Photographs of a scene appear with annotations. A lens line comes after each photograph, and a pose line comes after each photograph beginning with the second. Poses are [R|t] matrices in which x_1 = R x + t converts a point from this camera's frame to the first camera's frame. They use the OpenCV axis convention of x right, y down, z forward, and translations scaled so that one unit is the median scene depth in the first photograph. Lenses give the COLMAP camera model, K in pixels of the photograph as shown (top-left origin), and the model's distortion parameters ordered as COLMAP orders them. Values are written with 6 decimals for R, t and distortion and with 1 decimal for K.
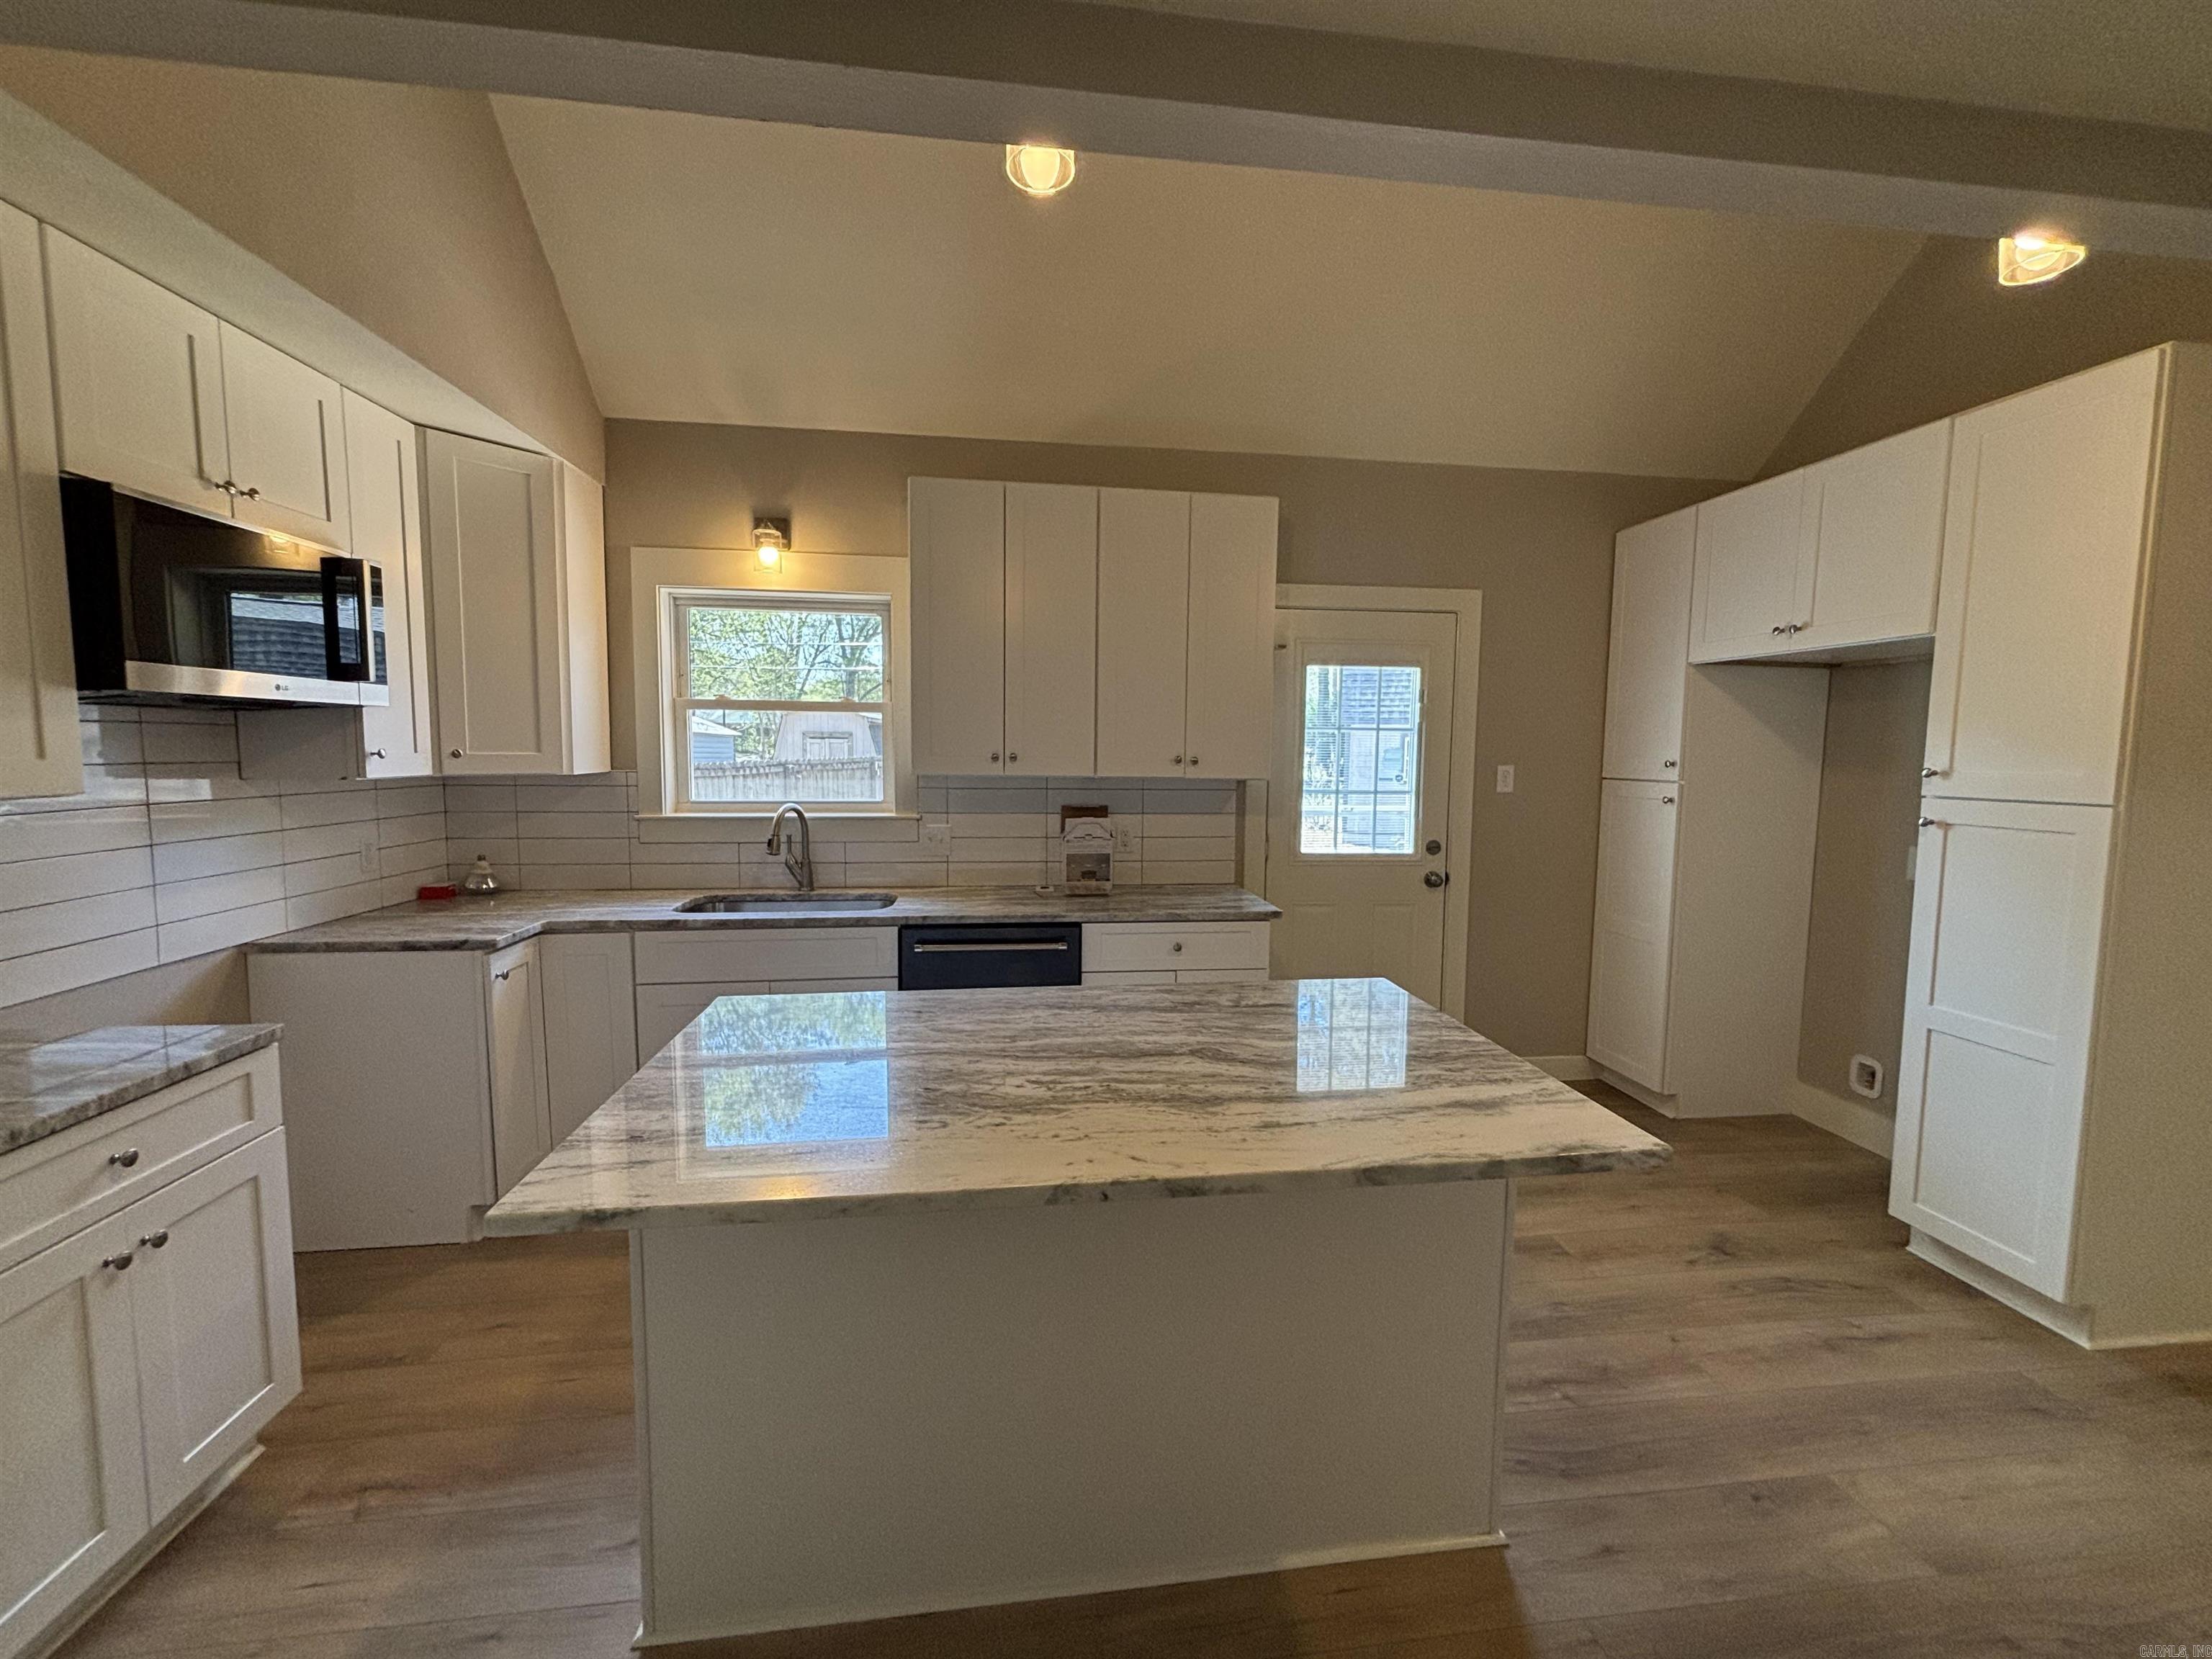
lens RADIAL K [[887.5, 0, 1100.7], [0, 887.5, 830.7], [0, 0, 1]] dist [0.001237, 0.000332]
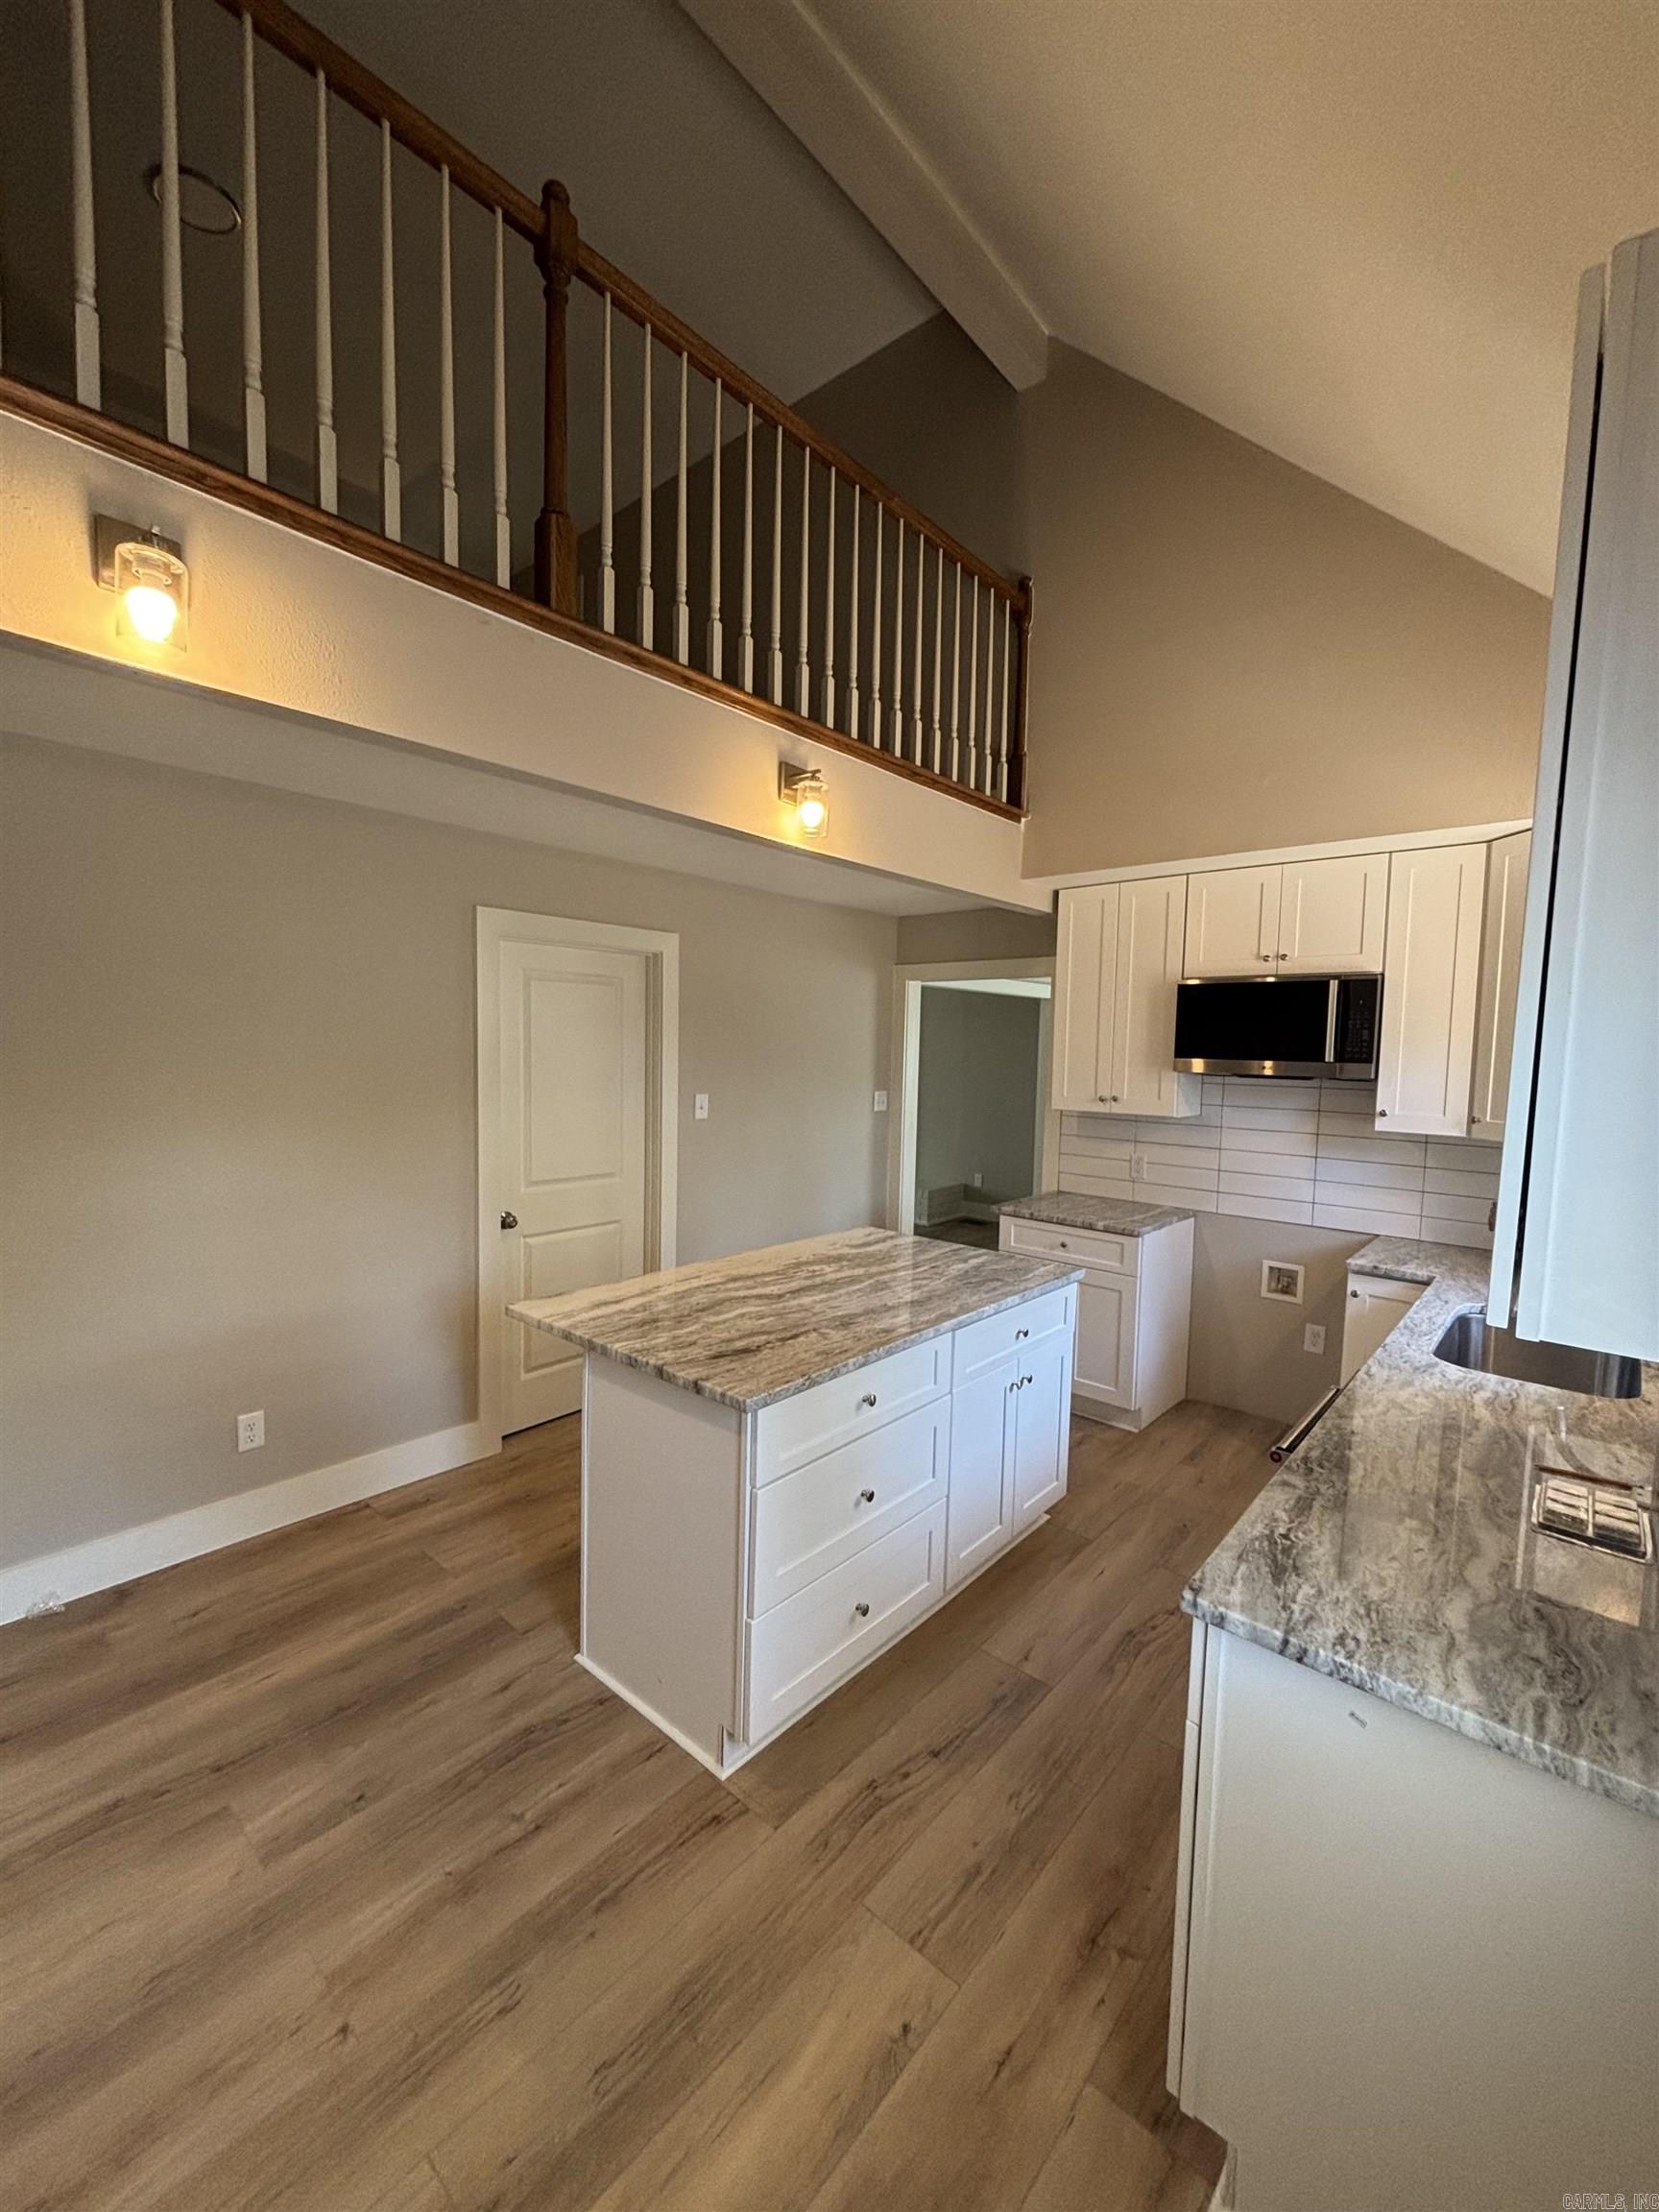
lens RADIAL K [[887.5, 0, 842.8], [0, 887.5, 1117.2], [0, 0, 1]] dist [0.001237, 0.000332]
pose [[-0.736652, 0.025354, -0.675796, 0.612601], [-0.096241, 0.985196, 0.141870, -0.167020], [0.669389, 0.169549, -0.723306, 1.229206]]
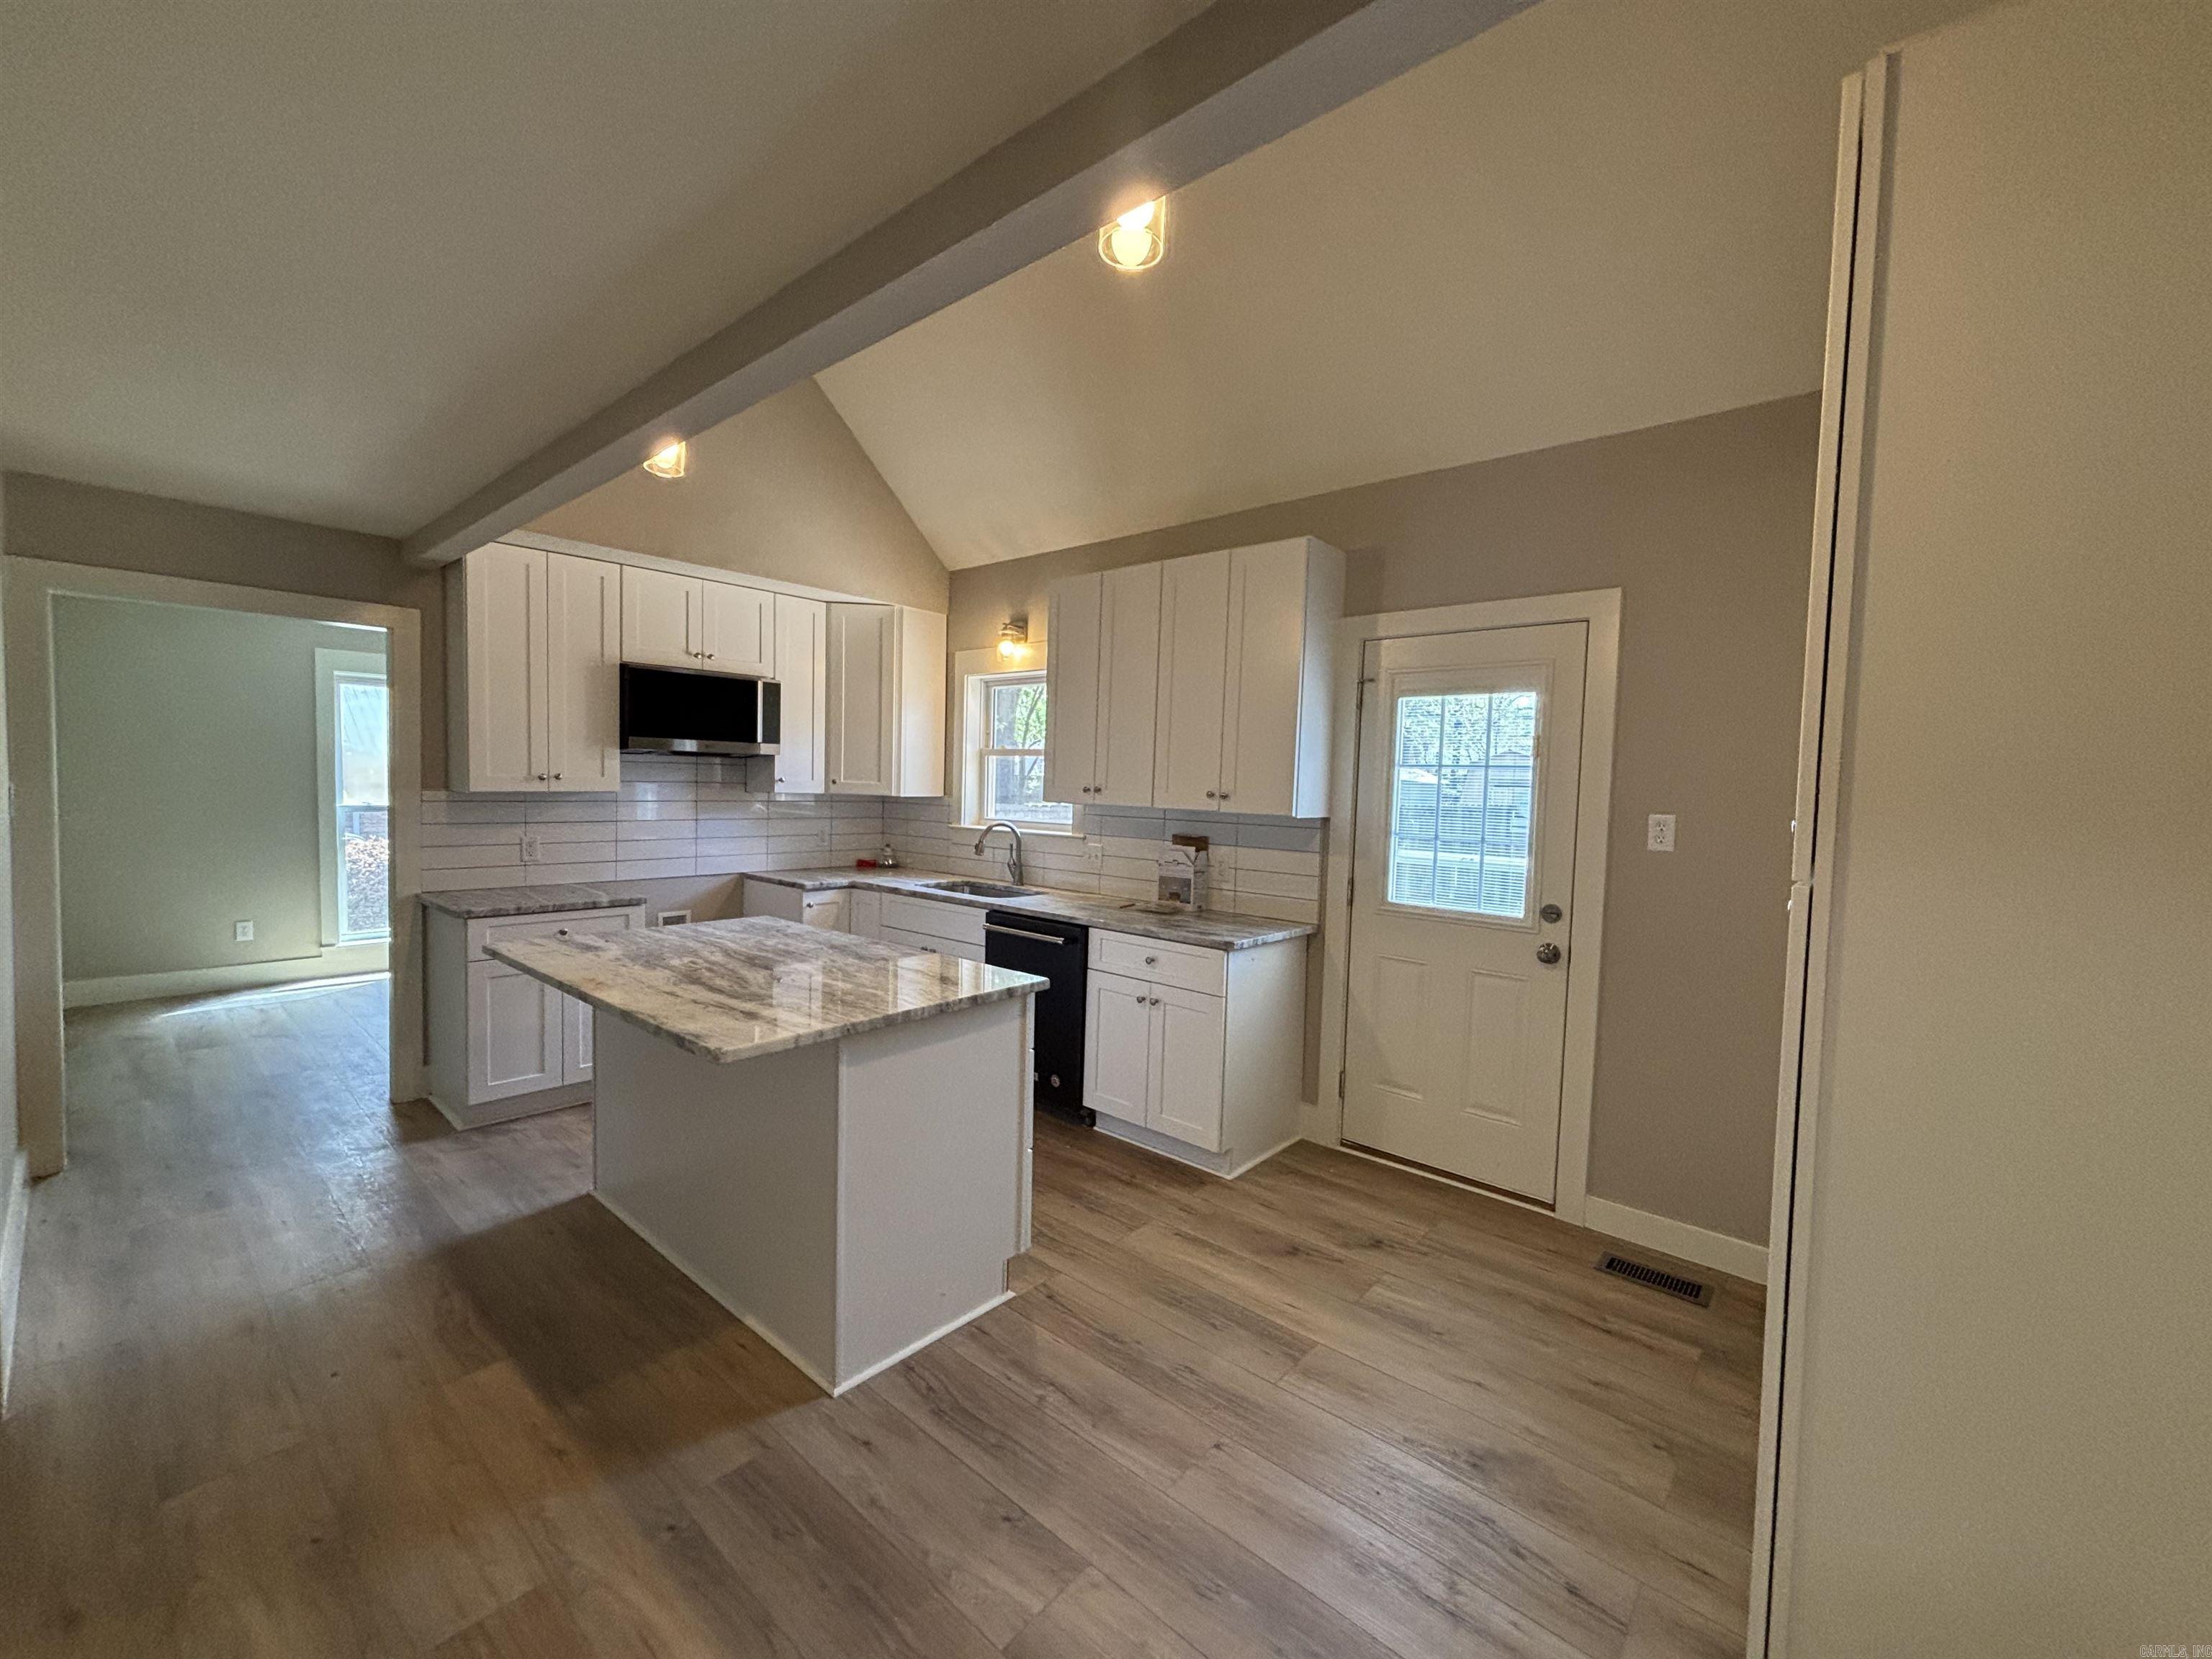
lens RADIAL K [[887.5, 0, 1106.7], [0, 887.5, 826.5], [0, 0, 1]] dist [0.001237, 0.000332]
pose [[0.669942, 0.045673, -0.741007, 0.917039], [-0.089011, 0.995848, -0.019094, -0.010837], [0.737058, 0.078749, 0.671226, 0.210781]]
